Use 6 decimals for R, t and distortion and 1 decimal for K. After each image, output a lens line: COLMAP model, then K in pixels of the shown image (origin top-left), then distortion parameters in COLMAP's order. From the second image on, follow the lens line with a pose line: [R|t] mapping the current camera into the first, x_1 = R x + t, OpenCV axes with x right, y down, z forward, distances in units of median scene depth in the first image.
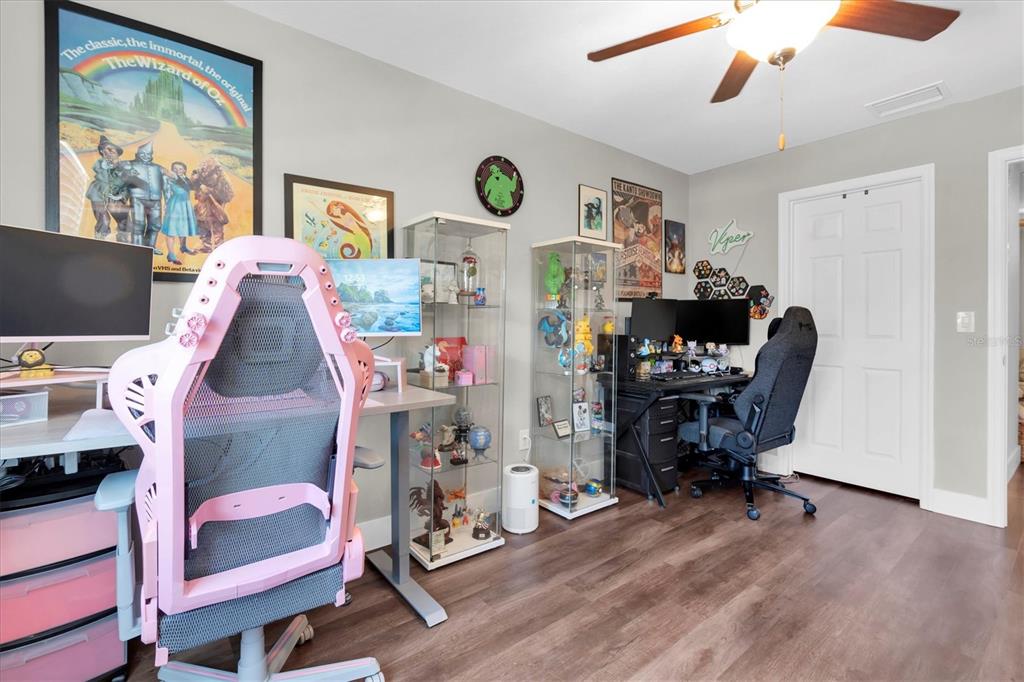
lens RADIAL K [[464.7, 0, 519.5], [0, 464.7, 321.4], [0, 0, 1]] dist [-0.010173, 0.000031]
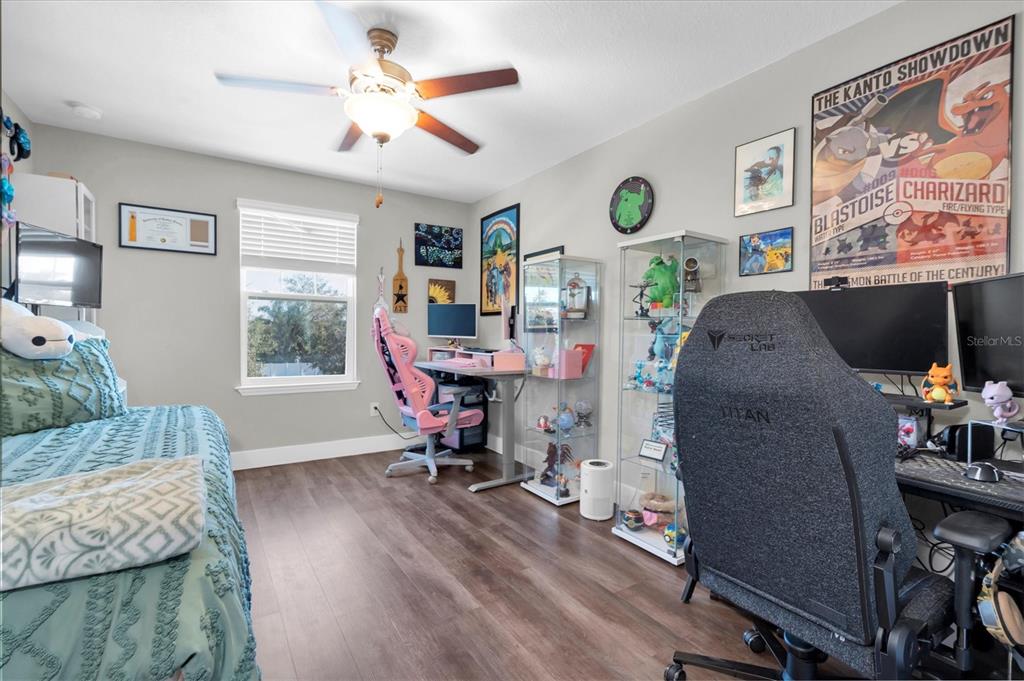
lens RADIAL K [[464.7, 0, 511.8], [0, 464.7, 339.0], [0, 0, 1]] dist [-0.010173, 0.000031]
pose [[-0.099589, 0.011195, -0.994966, 1.088778], [-0.007902, 0.999896, 0.012041, 0.005361], [0.994997, 0.009061, -0.099490, 0.869000]]
